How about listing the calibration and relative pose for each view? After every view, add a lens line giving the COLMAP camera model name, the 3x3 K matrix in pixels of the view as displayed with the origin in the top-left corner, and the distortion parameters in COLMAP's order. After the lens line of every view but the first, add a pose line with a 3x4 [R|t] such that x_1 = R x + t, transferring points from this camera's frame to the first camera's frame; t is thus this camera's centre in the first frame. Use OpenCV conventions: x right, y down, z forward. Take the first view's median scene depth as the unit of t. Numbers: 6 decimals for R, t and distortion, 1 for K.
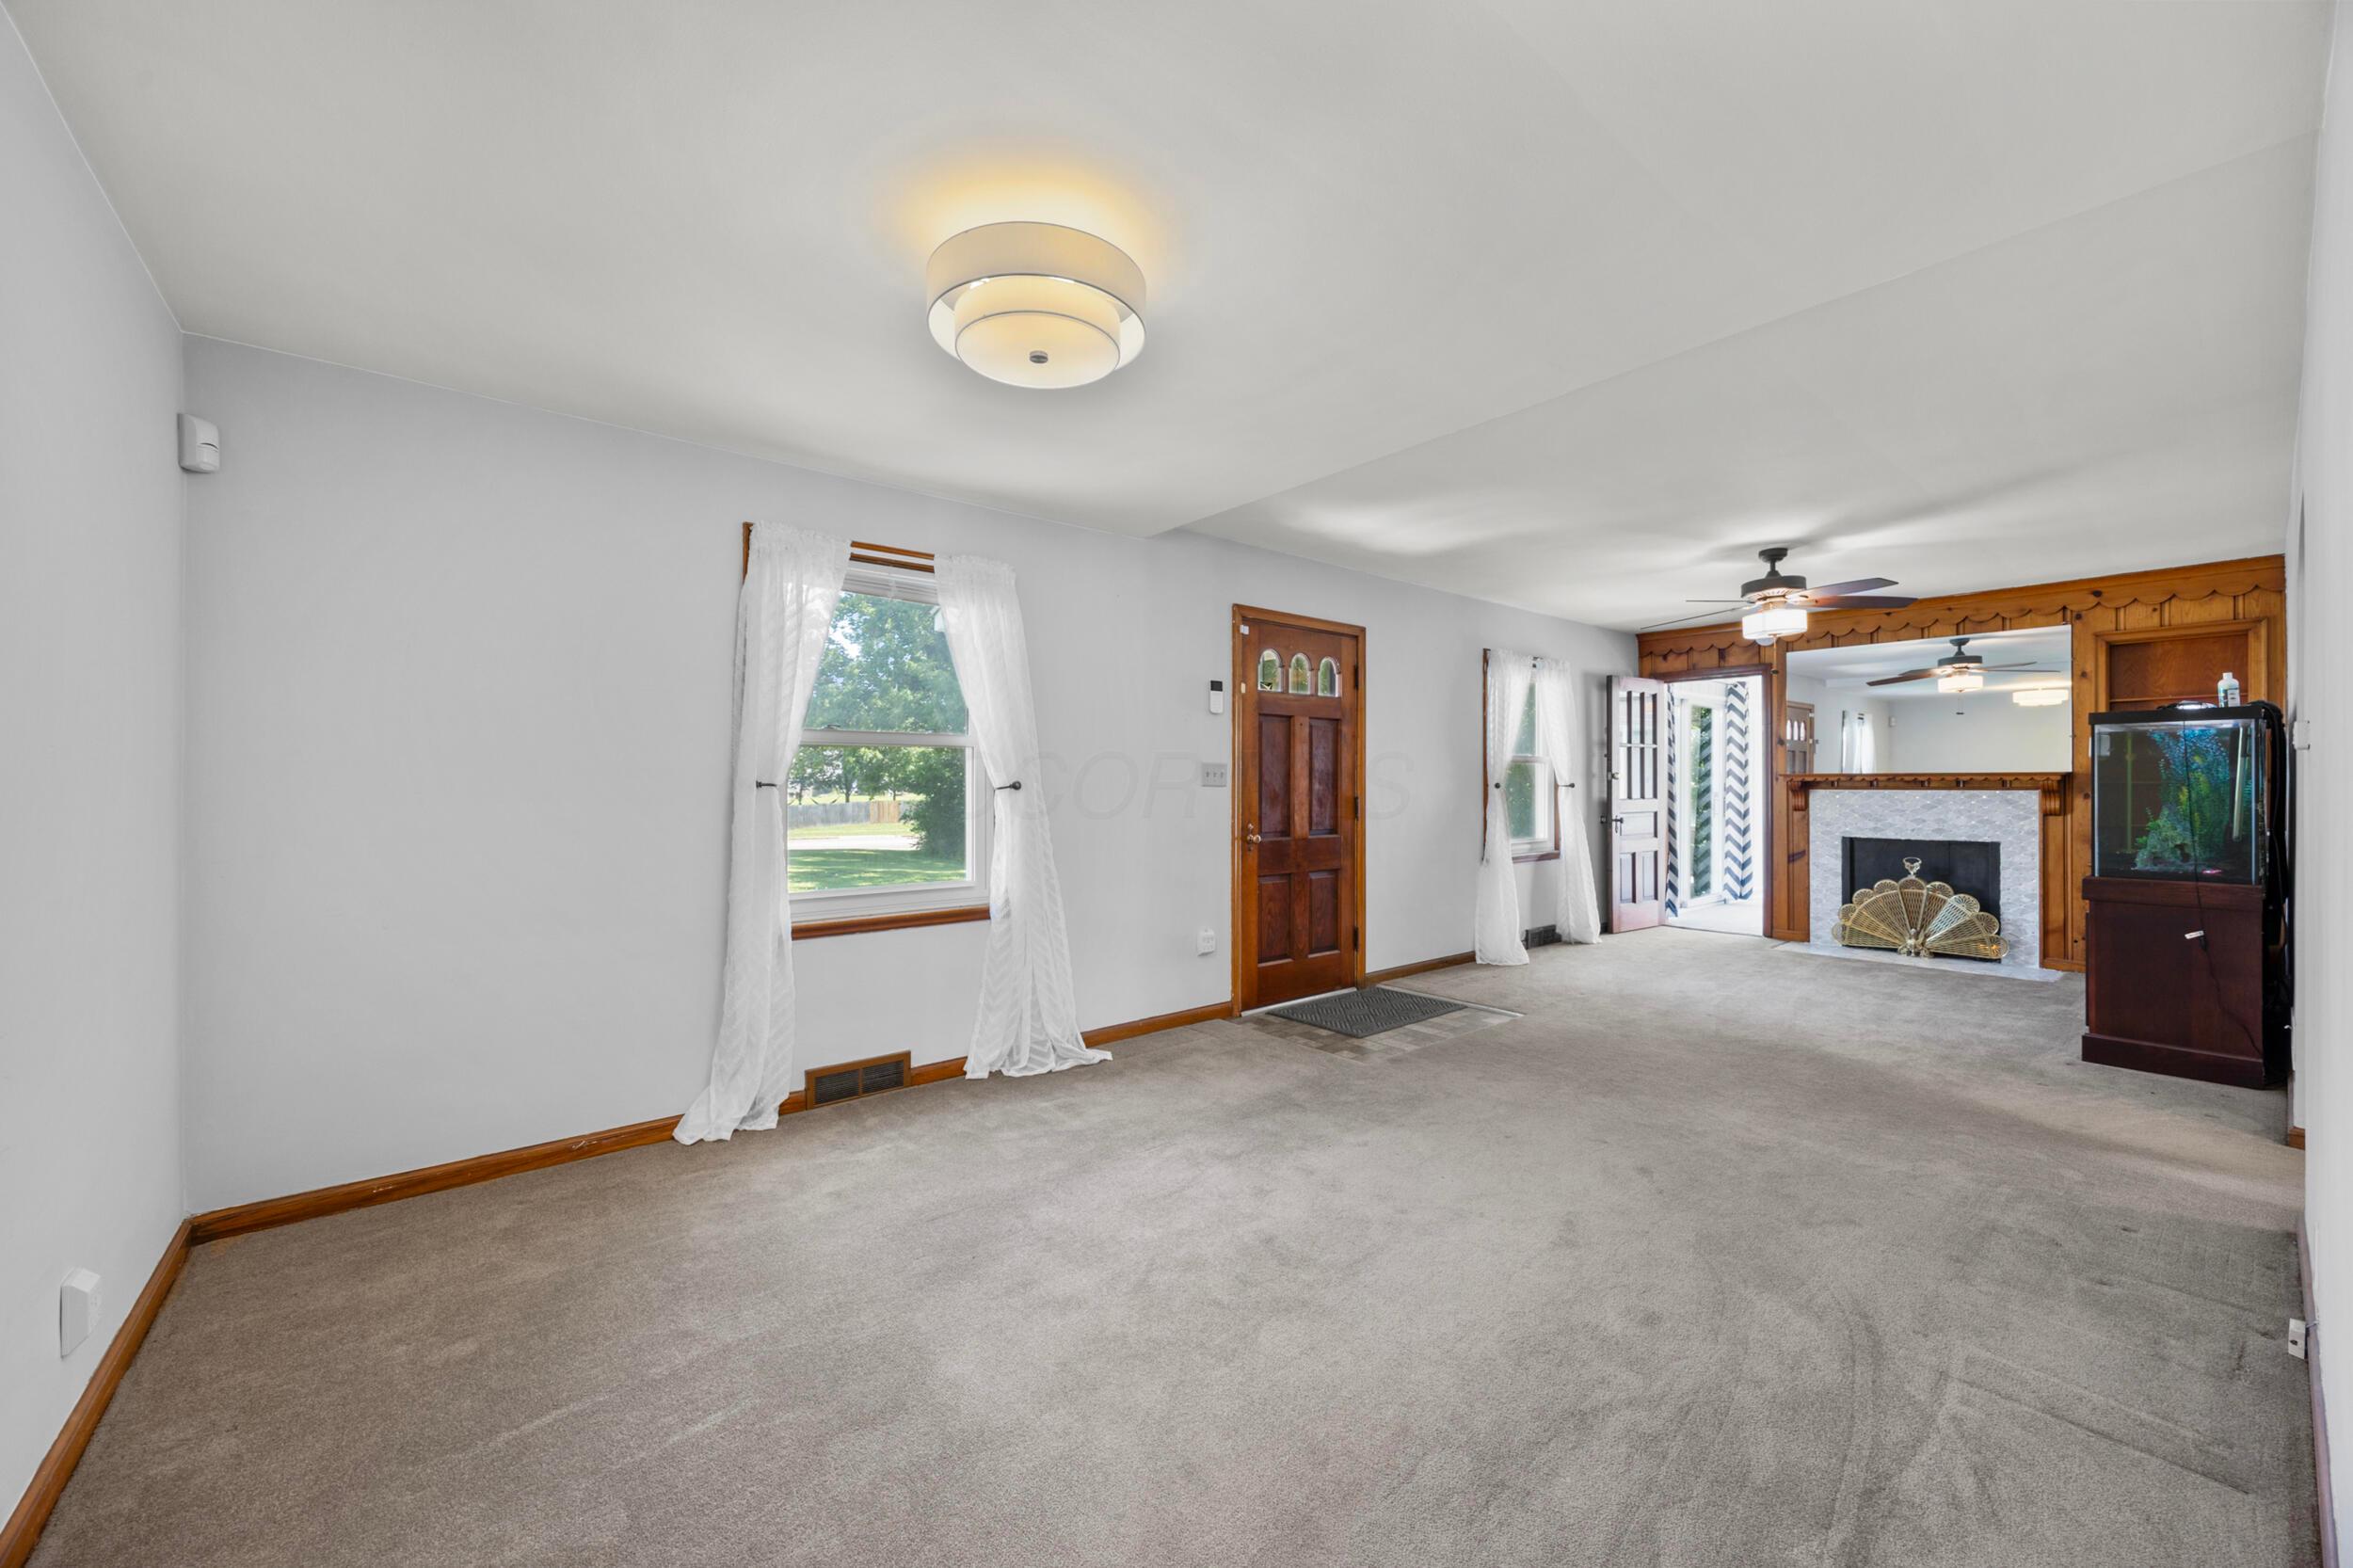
lens RADIAL K [[910.4, 0, 1170.8], [0, 910.4, 786.9], [0, 0, 1]] dist [-0.002302, -0.000075]
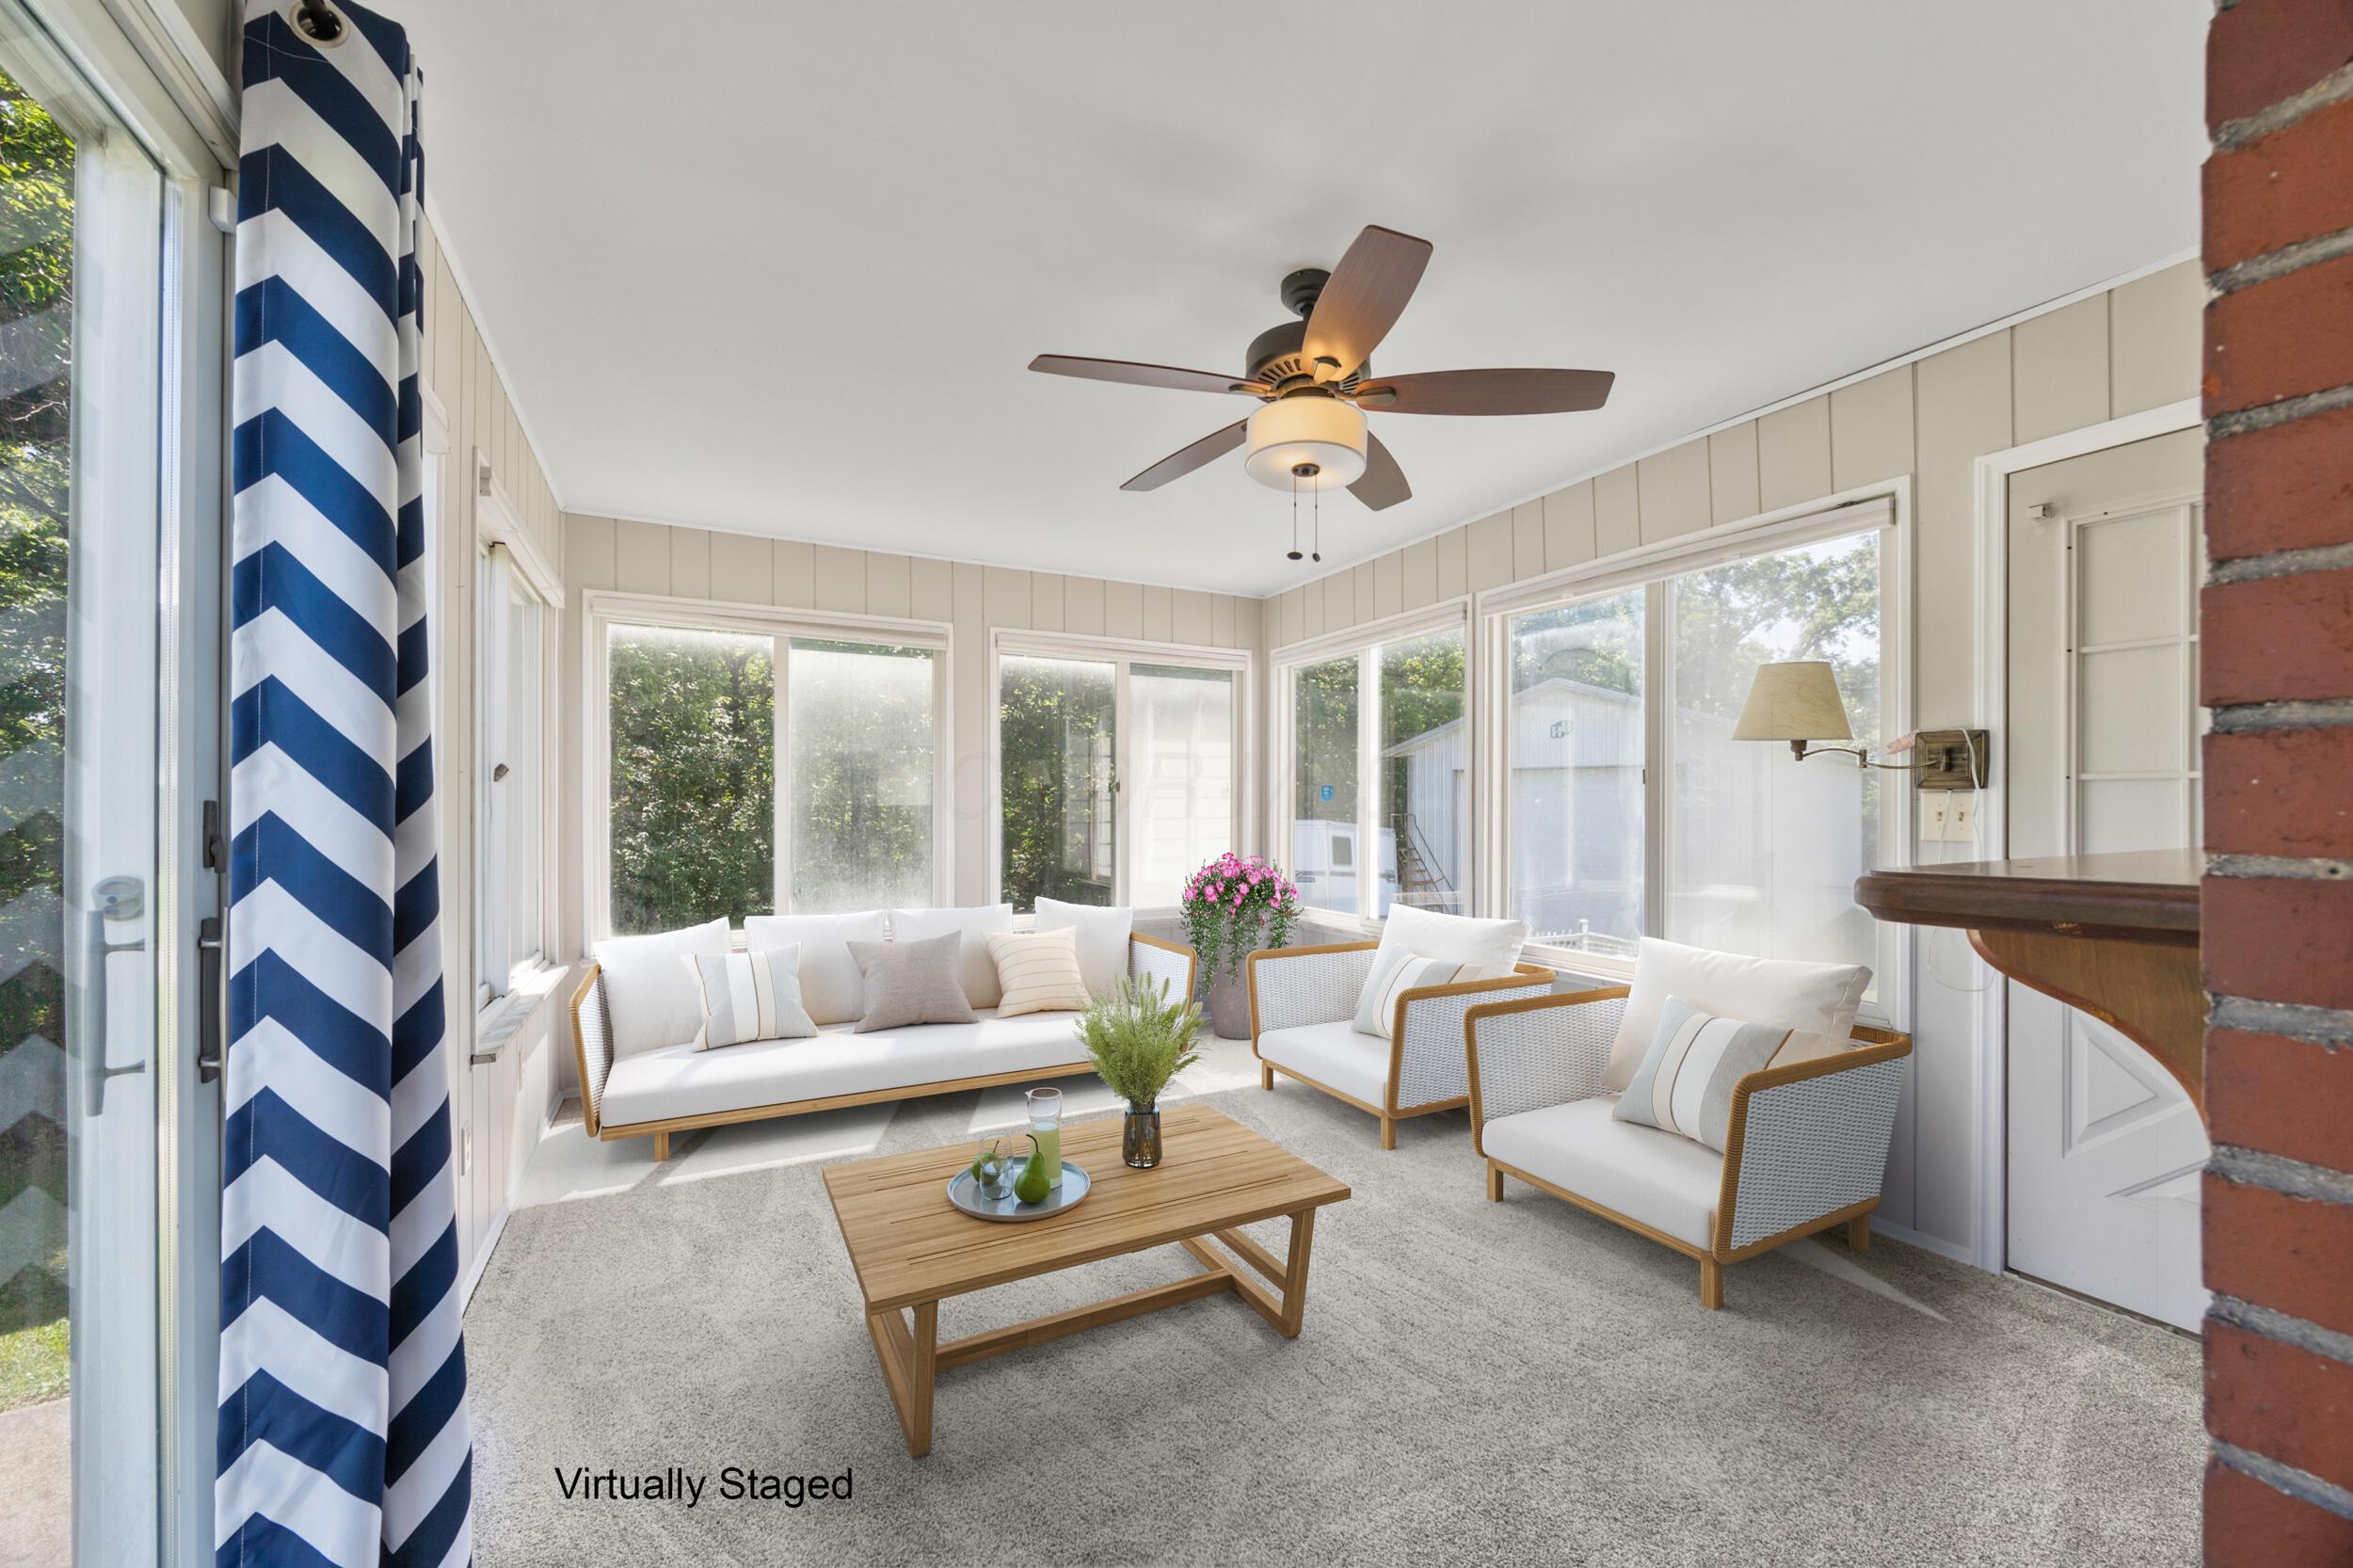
lens RADIAL K [[910.4, 0, 1168.3], [0, 910.4, 795.8], [0, 0, 1]] dist [-0.002302, -0.000075]
pose [[0.220109, -0.002169, 0.975473, 0.648780], [0.005174, 0.999986, 0.001056, -0.005725], [-0.975461, 0.004814, 0.220117, 1.061278]]
